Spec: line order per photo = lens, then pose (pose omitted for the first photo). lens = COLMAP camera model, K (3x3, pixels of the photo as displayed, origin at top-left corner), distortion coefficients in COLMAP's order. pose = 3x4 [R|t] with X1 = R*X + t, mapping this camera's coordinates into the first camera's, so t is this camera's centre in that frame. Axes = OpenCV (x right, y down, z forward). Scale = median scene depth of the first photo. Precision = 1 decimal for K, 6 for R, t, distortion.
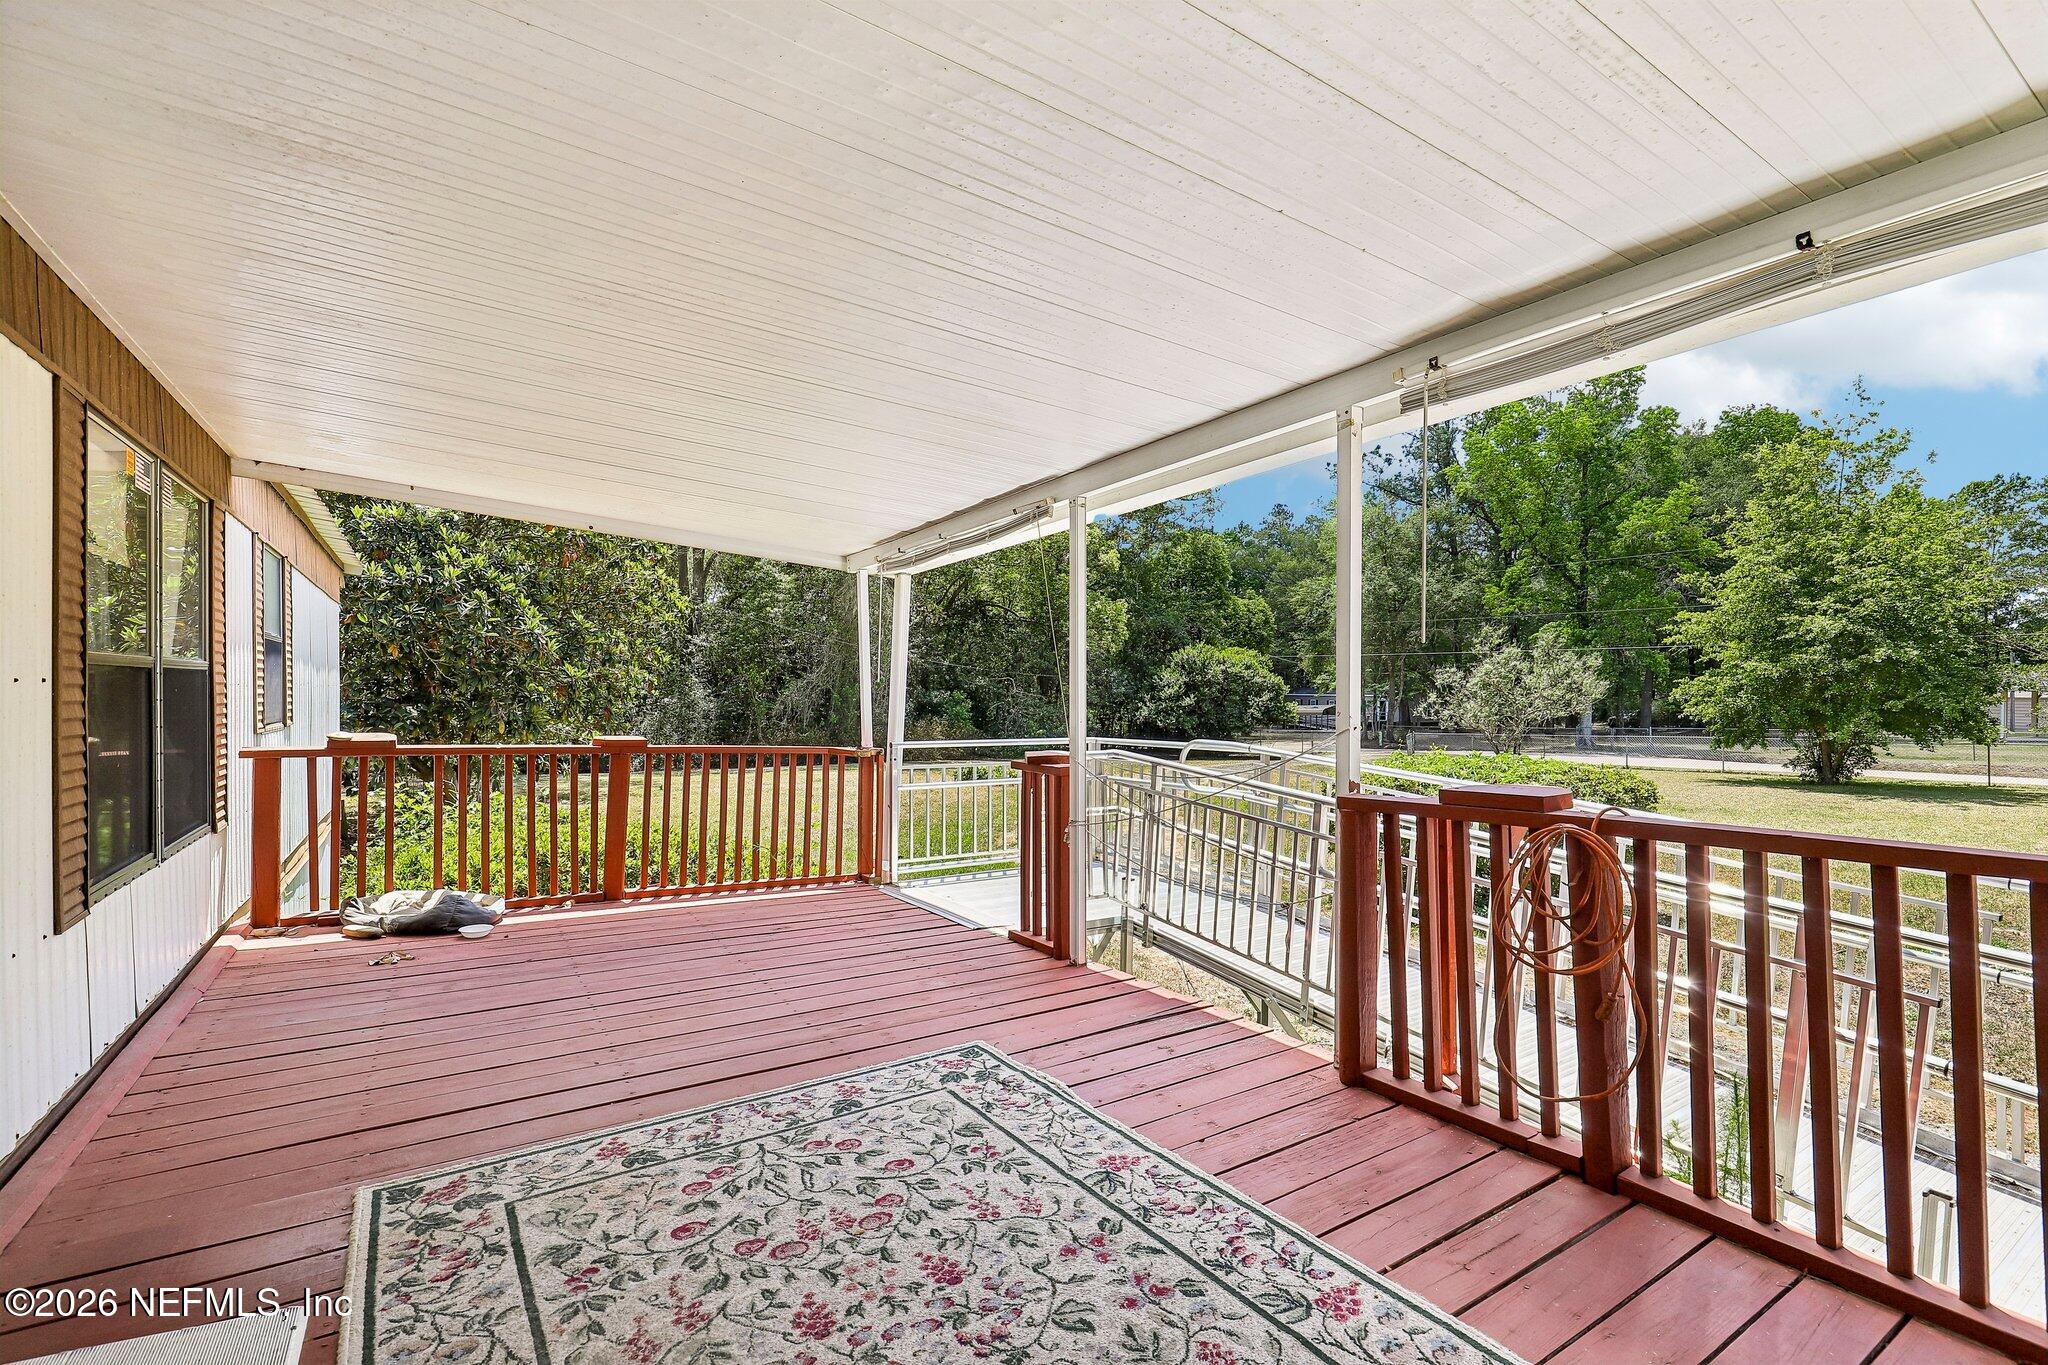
lens RADIAL K [[943.1, 0, 1039.5], [0, 943.1, 686.9], [0, 0, 1]] dist [0.002160, 0.000149]
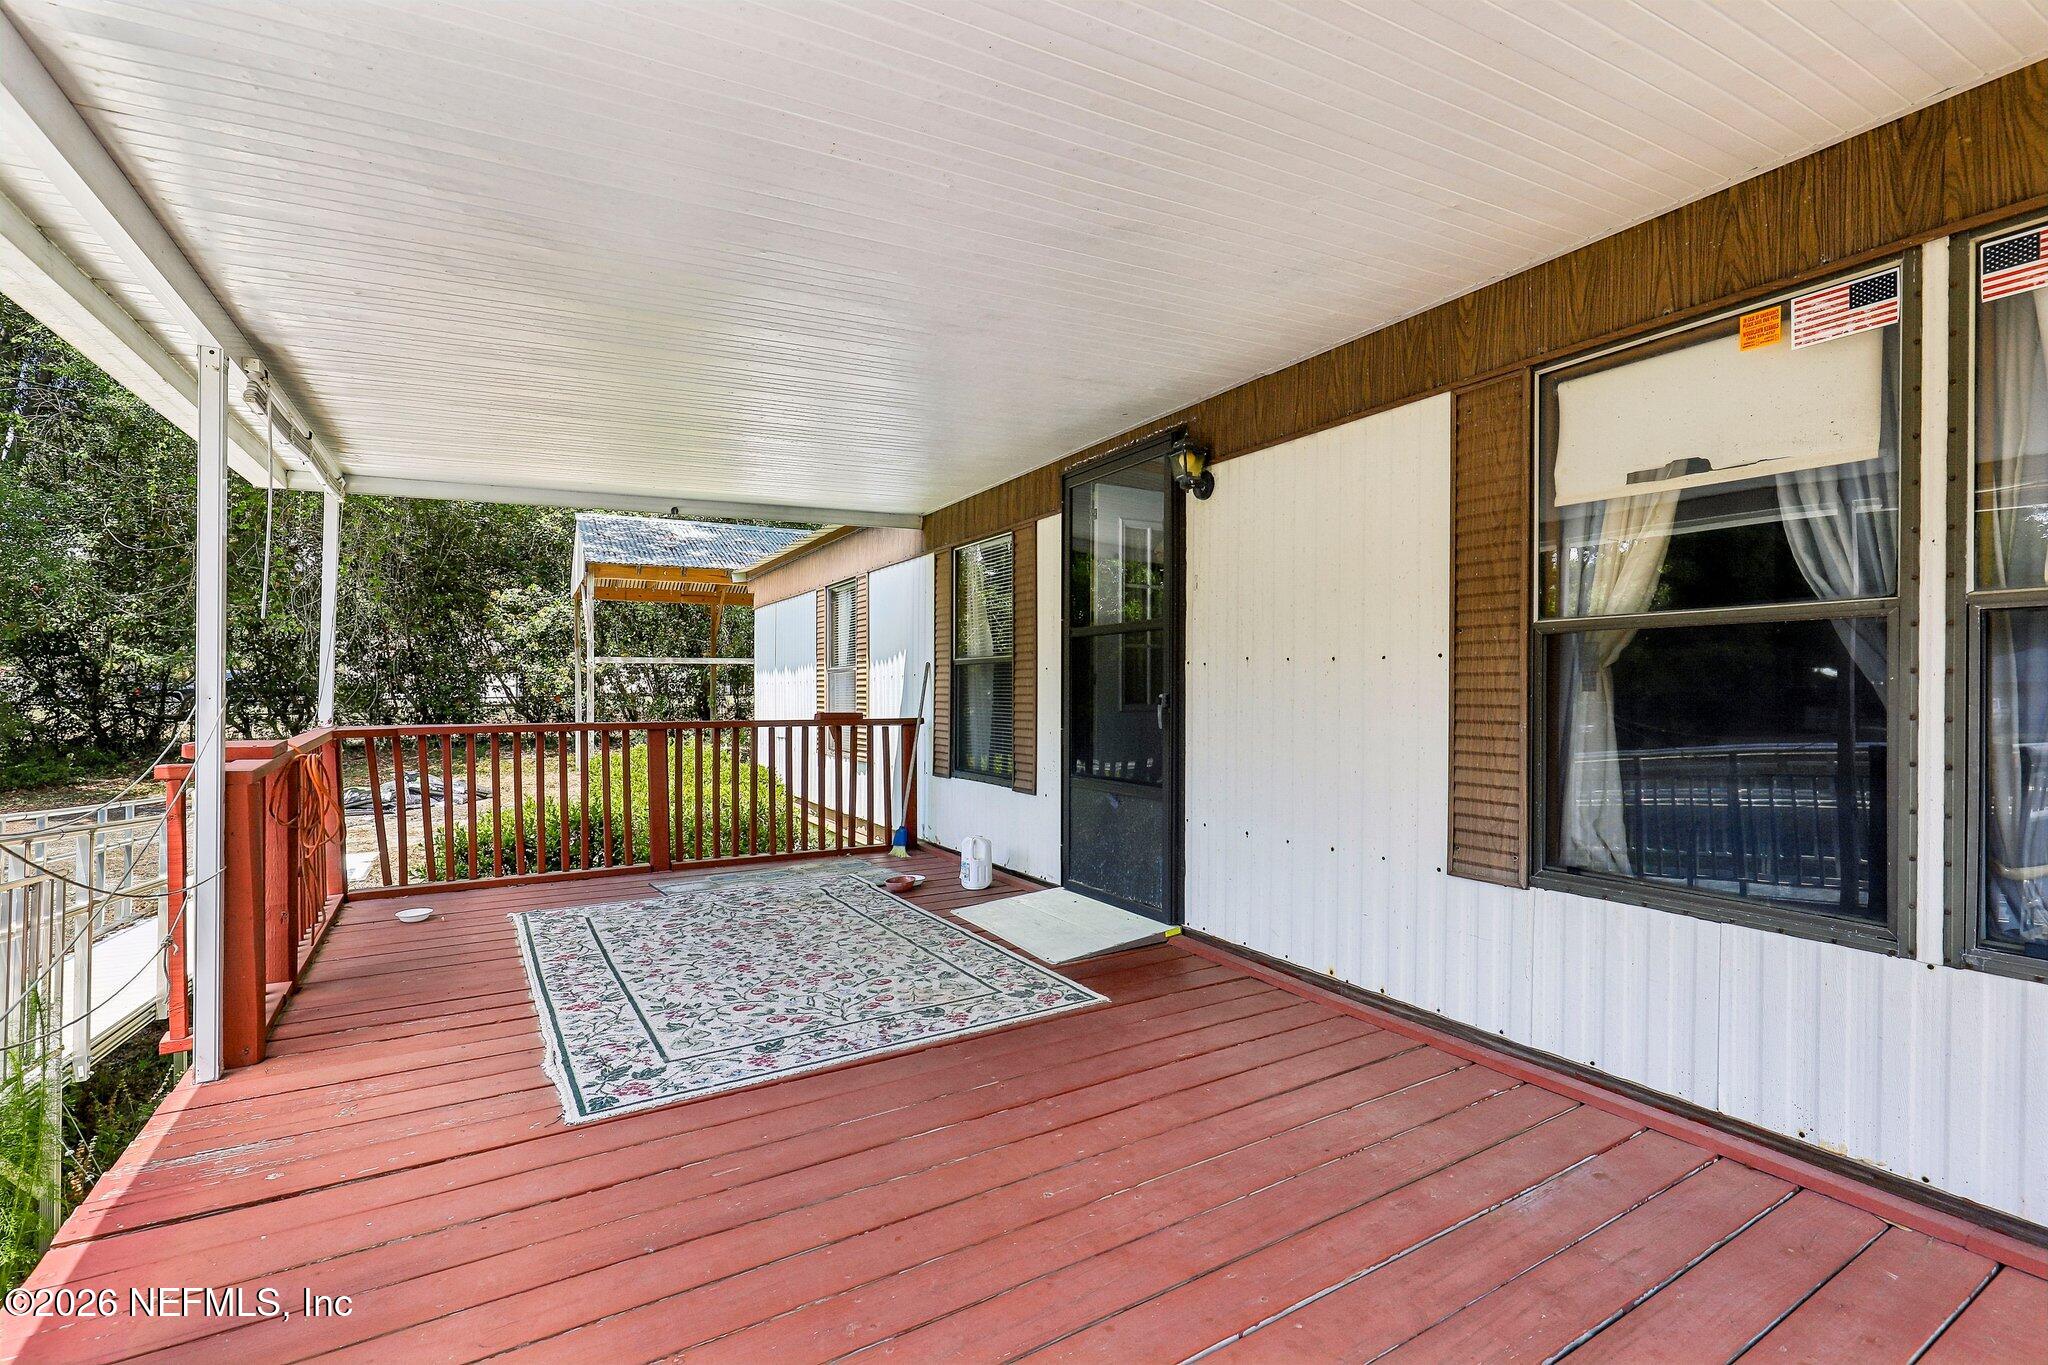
lens RADIAL K [[943.1, 0, 1039.5], [0, 943.1, 686.9], [0, 0, 1]] dist [0.002160, 0.000149]
pose [[-0.999226, -0.001263, 0.039316, -0.664972], [-0.001309, 0.999998, -0.001150, 0.039738], [-0.039315, -0.001201, -0.999226, 2.479015]]
